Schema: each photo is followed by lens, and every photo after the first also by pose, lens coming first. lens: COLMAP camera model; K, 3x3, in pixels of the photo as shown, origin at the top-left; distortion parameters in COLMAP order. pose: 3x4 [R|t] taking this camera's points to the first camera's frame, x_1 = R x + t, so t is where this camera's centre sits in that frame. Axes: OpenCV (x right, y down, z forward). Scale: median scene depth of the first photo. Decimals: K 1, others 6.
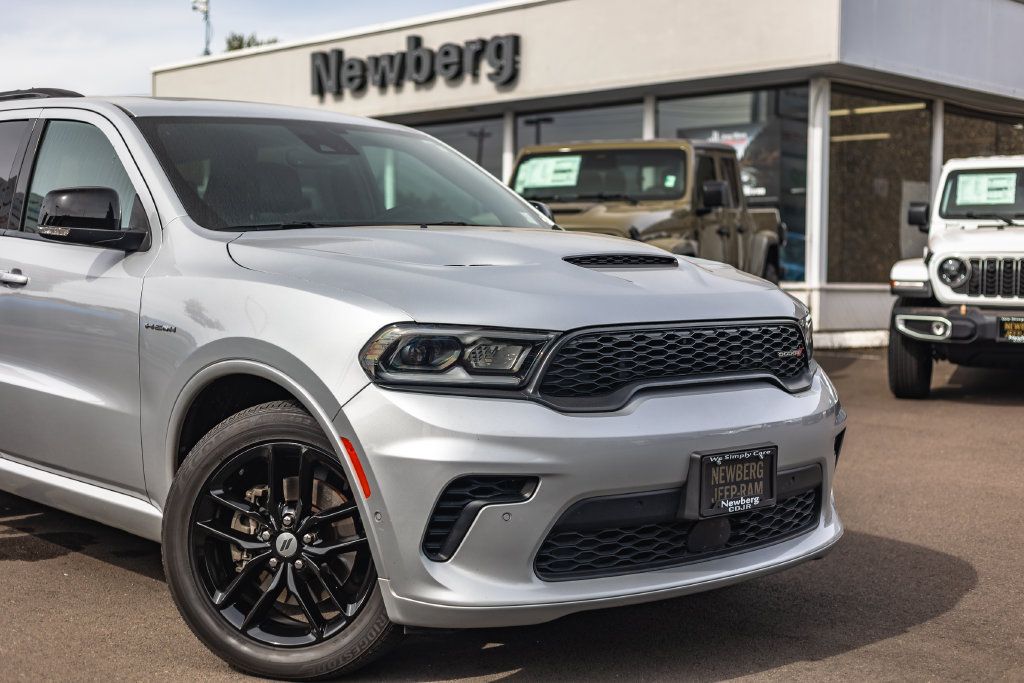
lens RADIAL K [[1469.2, 0, 512.0], [0, 1469.2, 341.5], [0, 0, 1]] dist [0.018409, -0.024067]
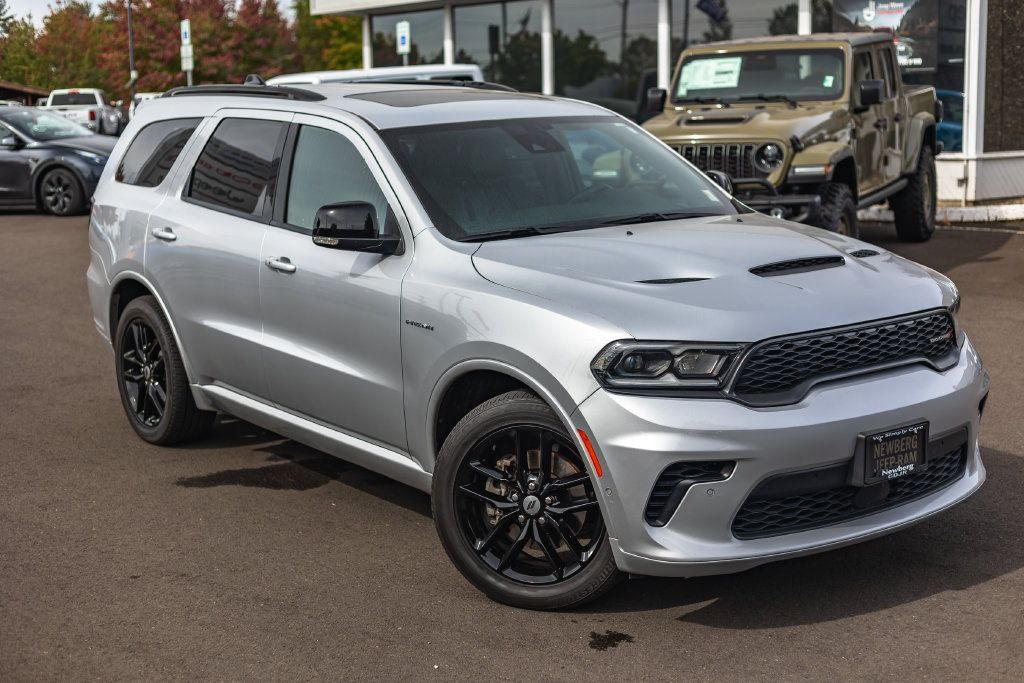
lens RADIAL K [[1484.1, 0, 512.0], [0, 1484.1, 341.5], [0, 0, 1]] dist [0.009287, 0.024040]
pose [[0.994926, -0.015981, -0.099329, -0.036757], [0.027203, 0.993259, 0.112681, -0.131106], [0.096858, -0.114811, 0.988654, -0.223353]]
